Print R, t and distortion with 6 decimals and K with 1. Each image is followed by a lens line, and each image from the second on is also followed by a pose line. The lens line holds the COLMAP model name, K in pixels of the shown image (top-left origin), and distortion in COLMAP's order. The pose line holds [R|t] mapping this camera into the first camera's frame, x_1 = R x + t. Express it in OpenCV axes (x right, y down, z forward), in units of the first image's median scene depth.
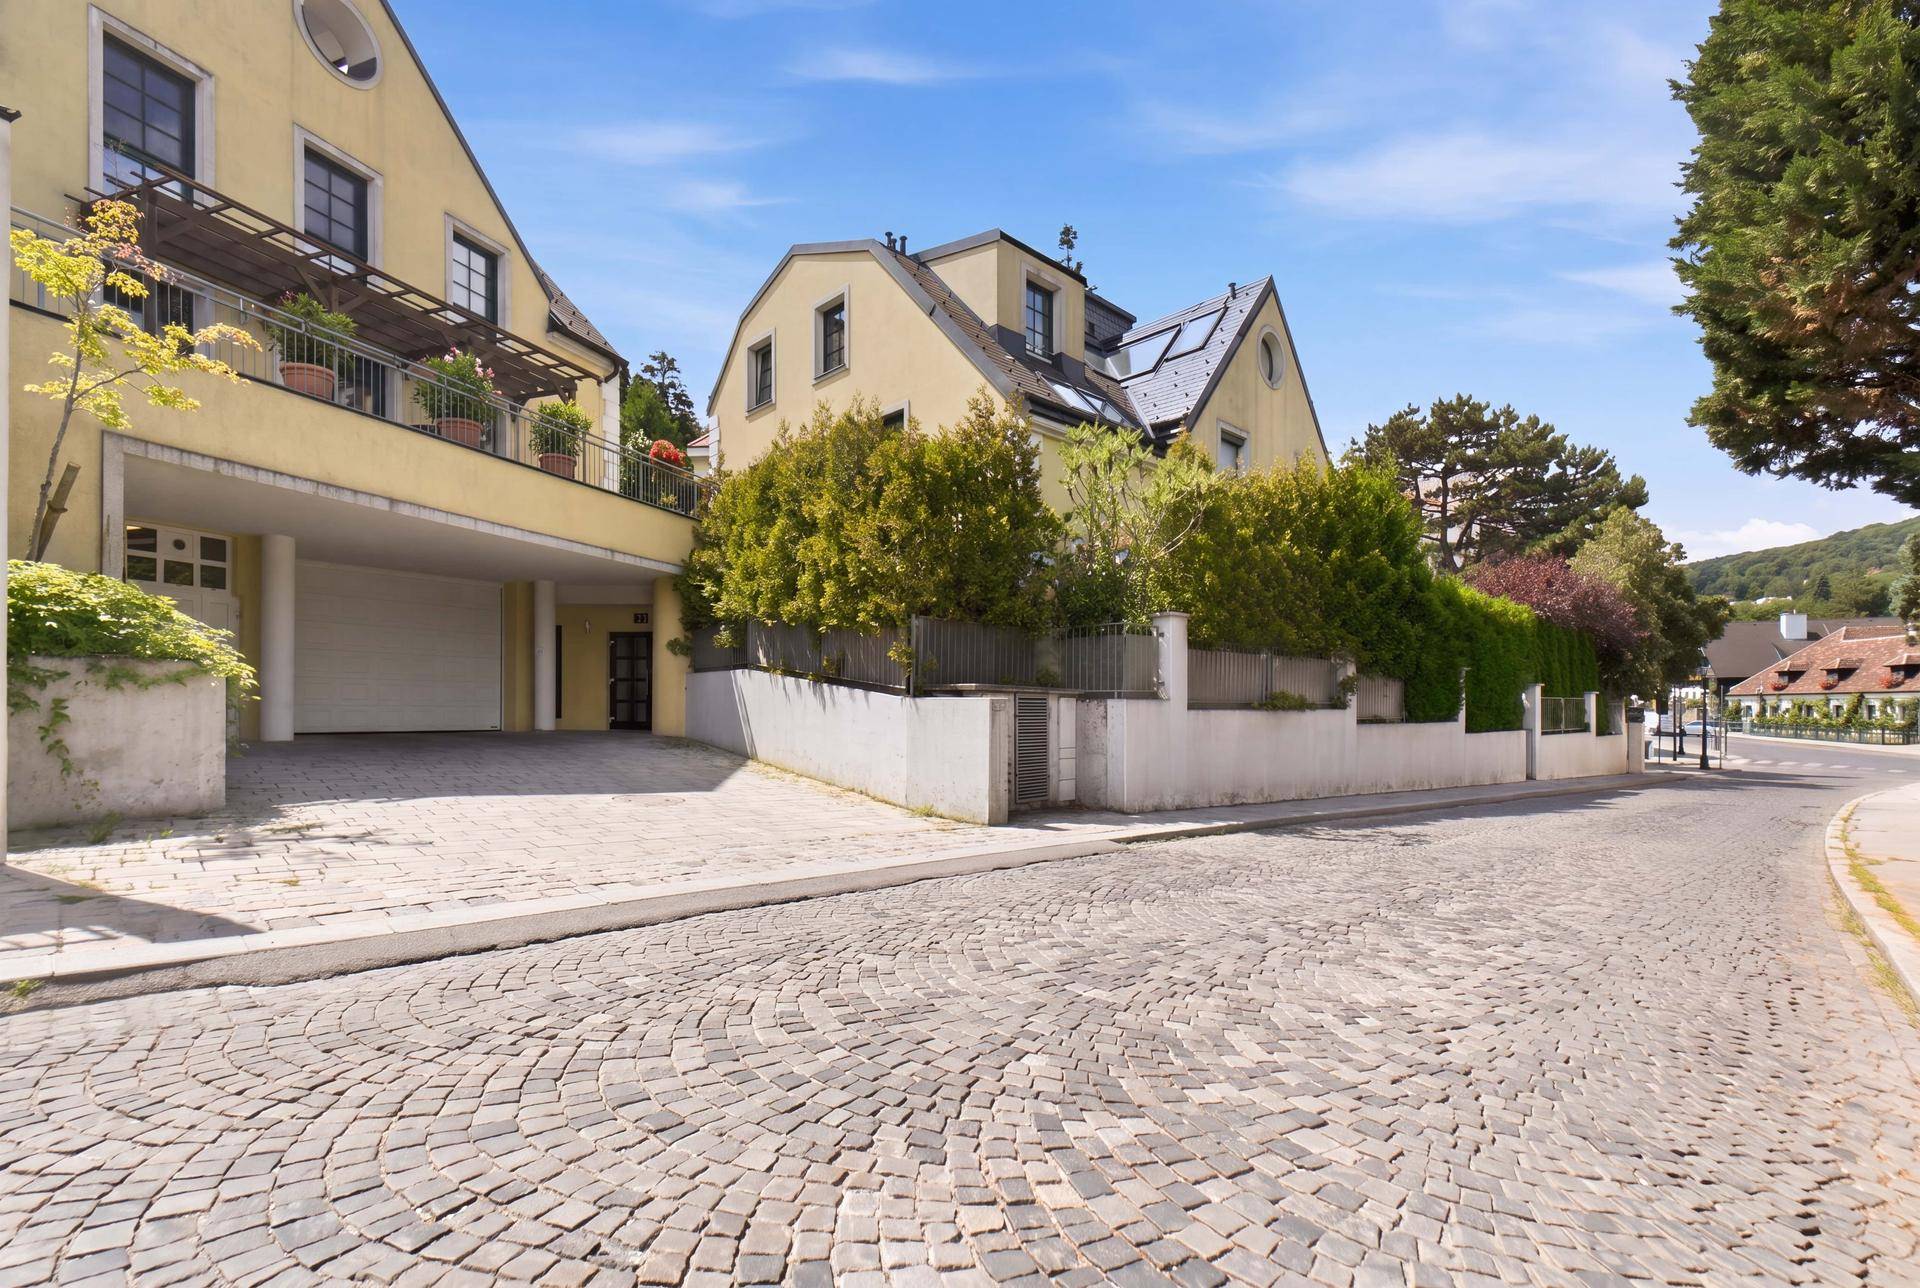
lens RADIAL K [[847.0, 0, 962.1], [0, 847.0, 685.9], [0, 0, 1]] dist [0.015190, -0.004942]
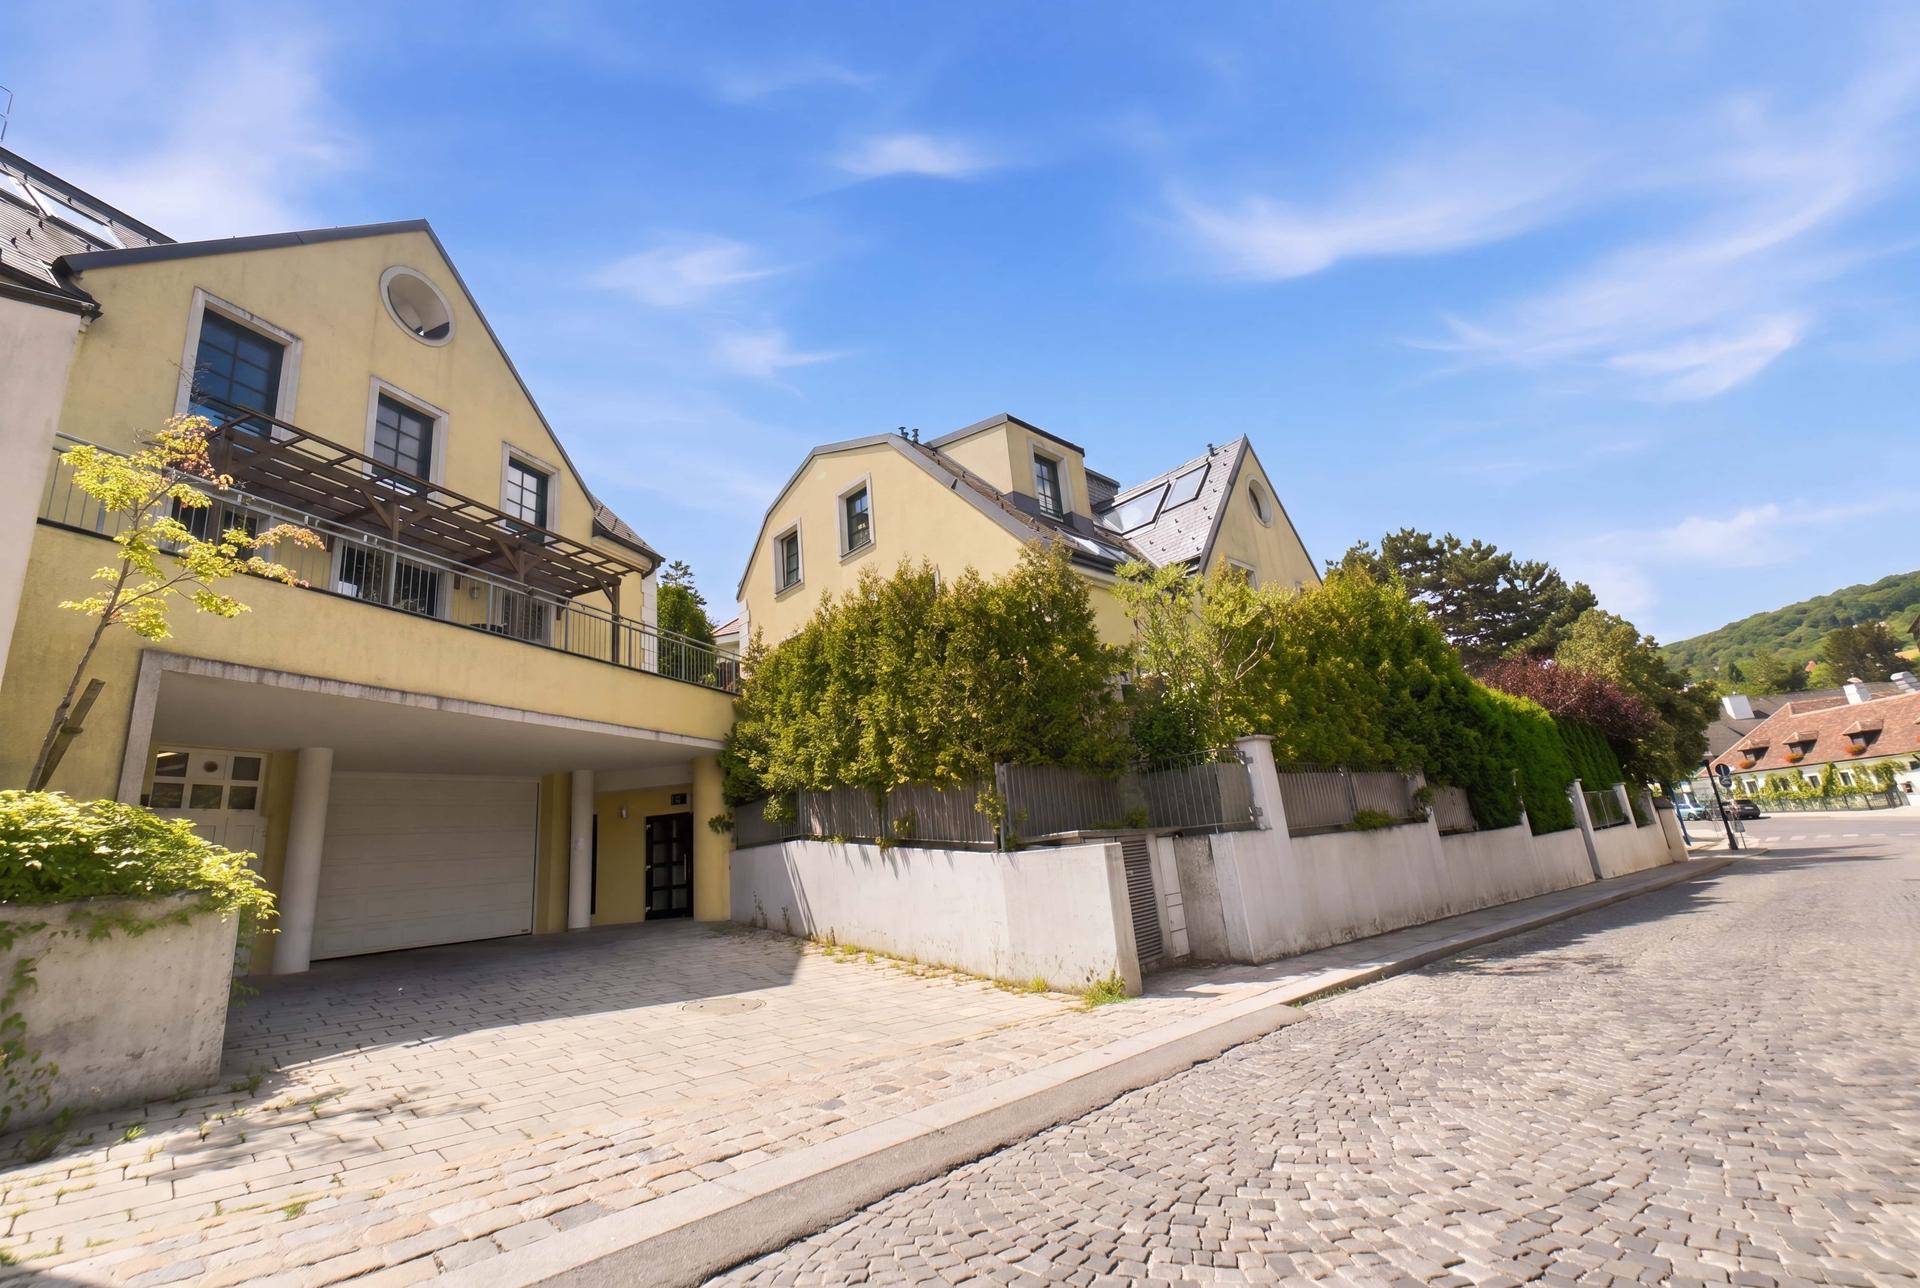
lens RADIAL K [[774.1, 0, 960.0], [0, 774.1, 644.0], [0, 0, 1]] dist [0.012512, -0.004238]
pose [[0.995387, -0.090618, 0.031507, -0.089285], [0.095569, 0.965385, -0.242690, -0.004687], [-0.008425, 0.244581, 0.969592, 0.105207]]
